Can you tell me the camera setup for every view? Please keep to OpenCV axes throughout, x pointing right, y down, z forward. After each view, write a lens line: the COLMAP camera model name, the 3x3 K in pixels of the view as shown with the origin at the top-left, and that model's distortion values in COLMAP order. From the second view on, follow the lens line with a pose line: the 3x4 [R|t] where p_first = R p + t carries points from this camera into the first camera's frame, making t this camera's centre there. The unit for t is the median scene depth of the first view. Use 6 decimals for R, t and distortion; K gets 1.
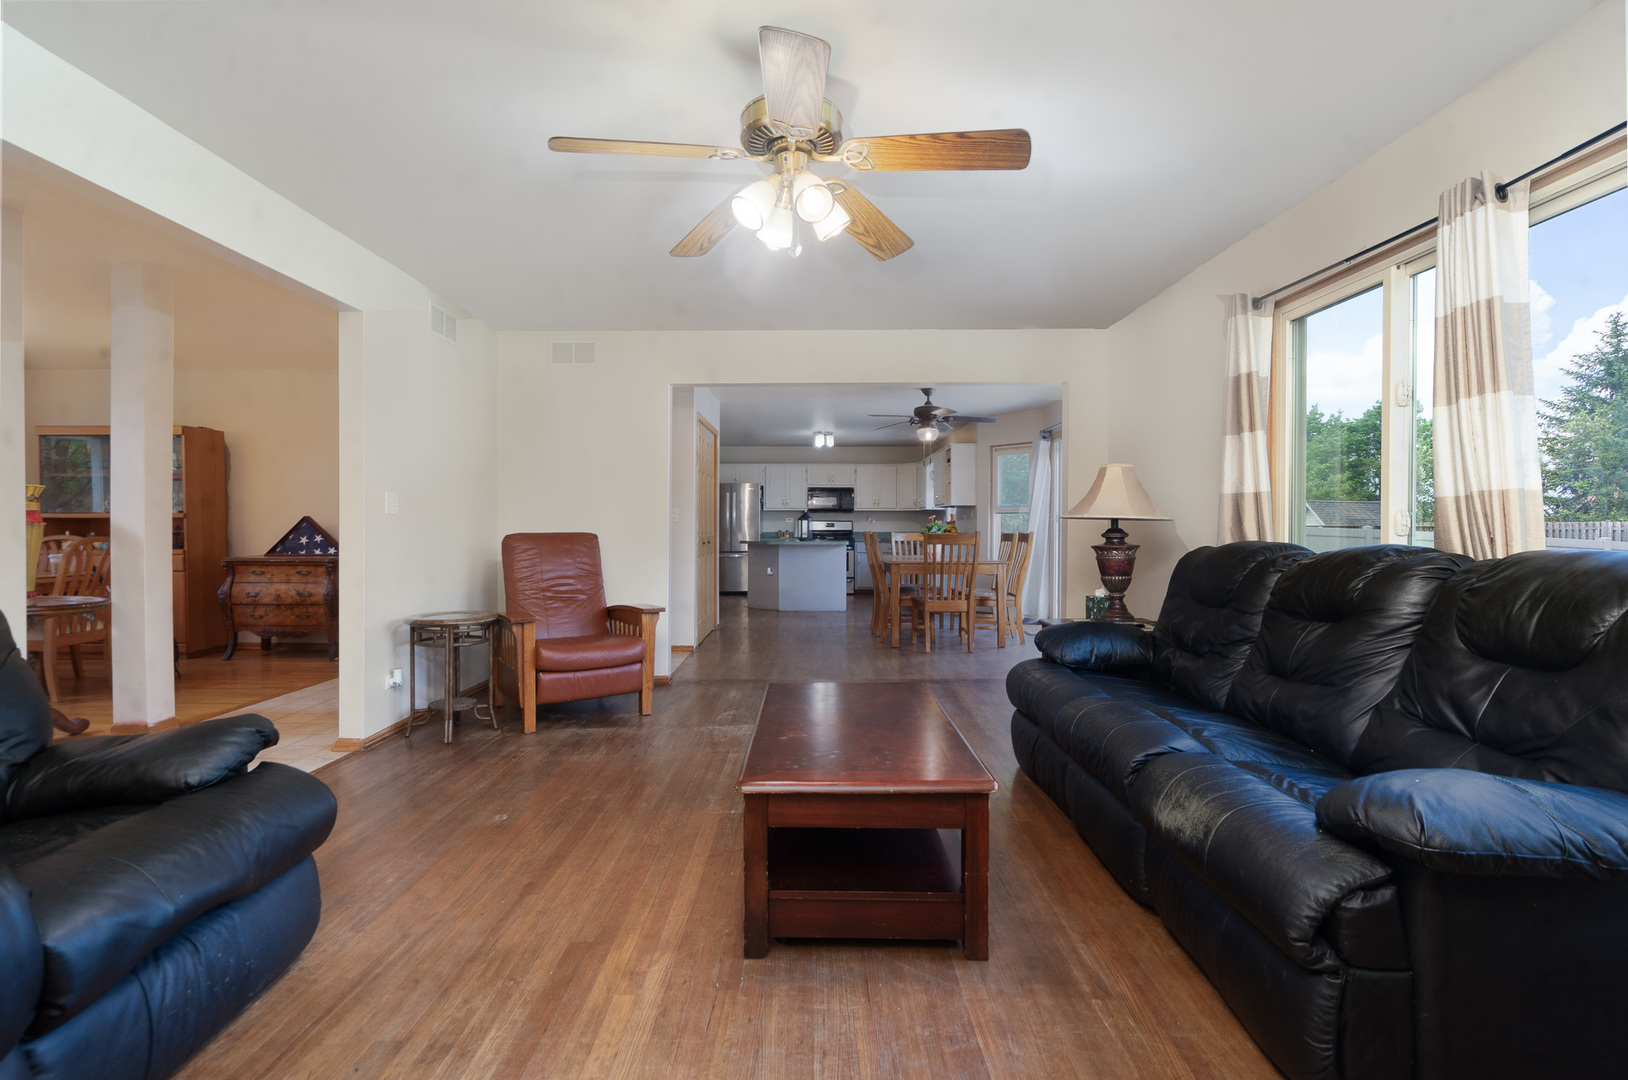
lens RADIAL K [[744.0, 0, 812.1], [0, 744.0, 531.6], [0, 0, 1]] dist [-0.004454, -0.000490]
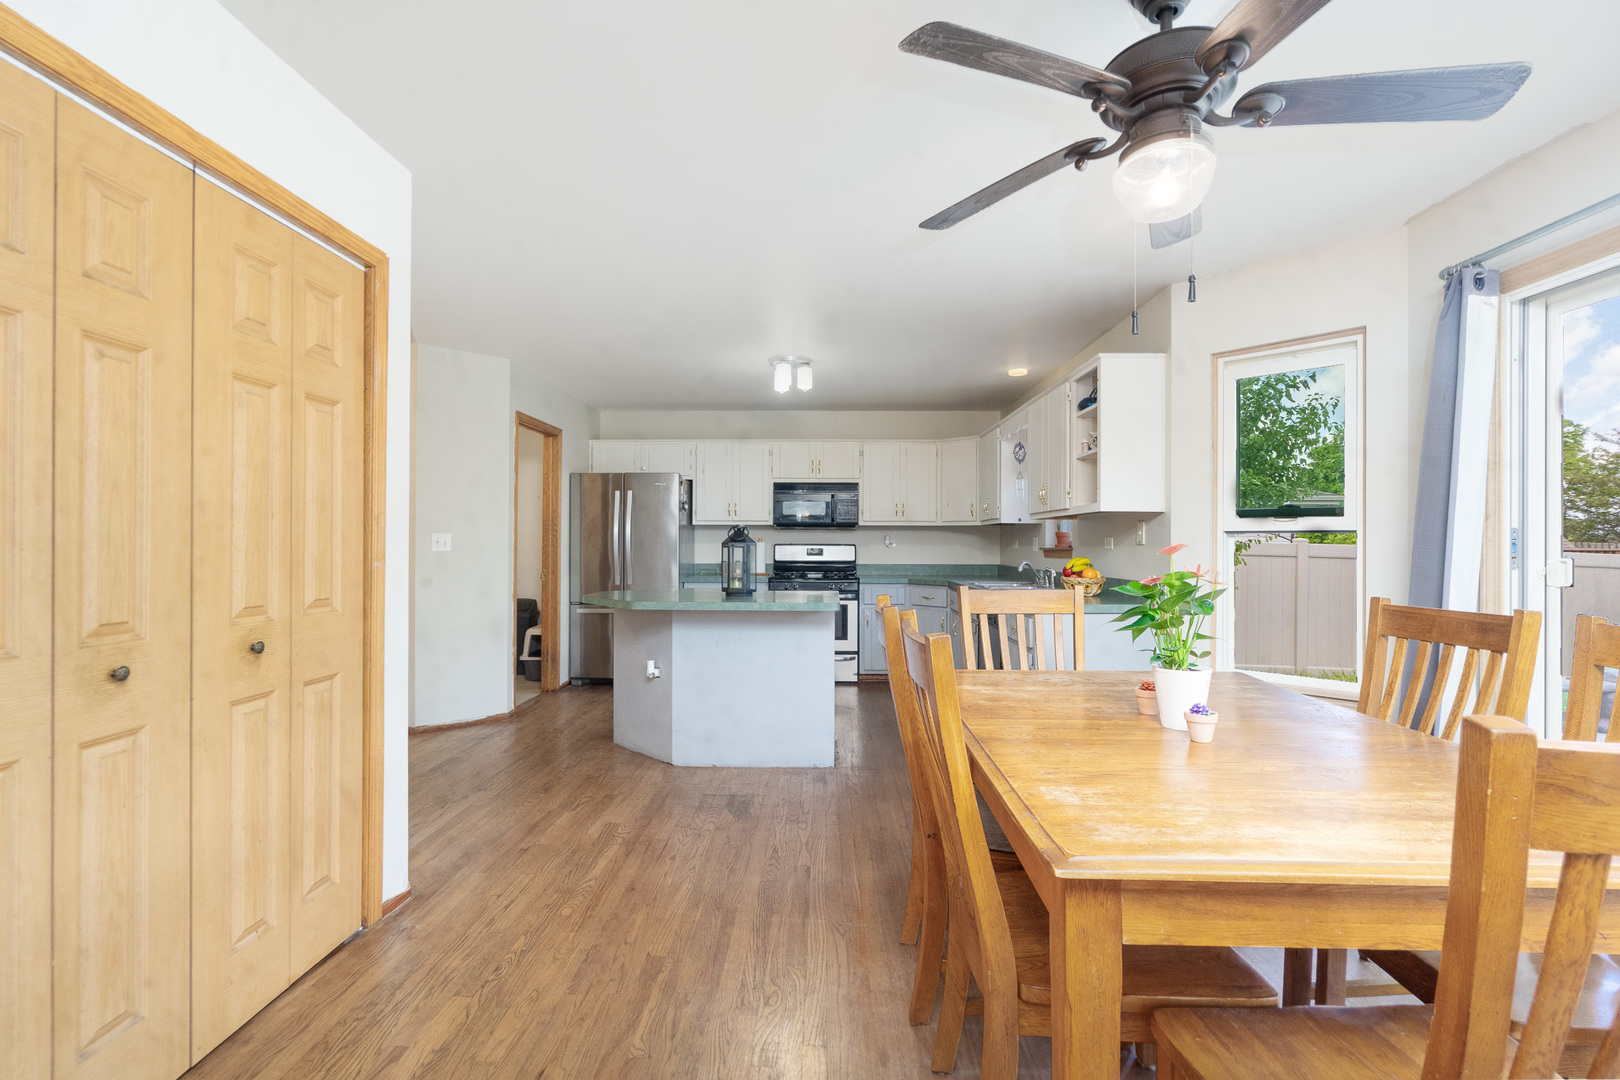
lens RADIAL K [[740.3, 0, 803.6], [0, 740.3, 539.0], [0, 0, 1]] dist [-0.004454, -0.000490]
pose [[0.999526, -0.001209, -0.030763, 0.035731], [0.000862, 0.999936, -0.011311, -0.013221], [0.030775, 0.011279, 0.999463, 0.500214]]
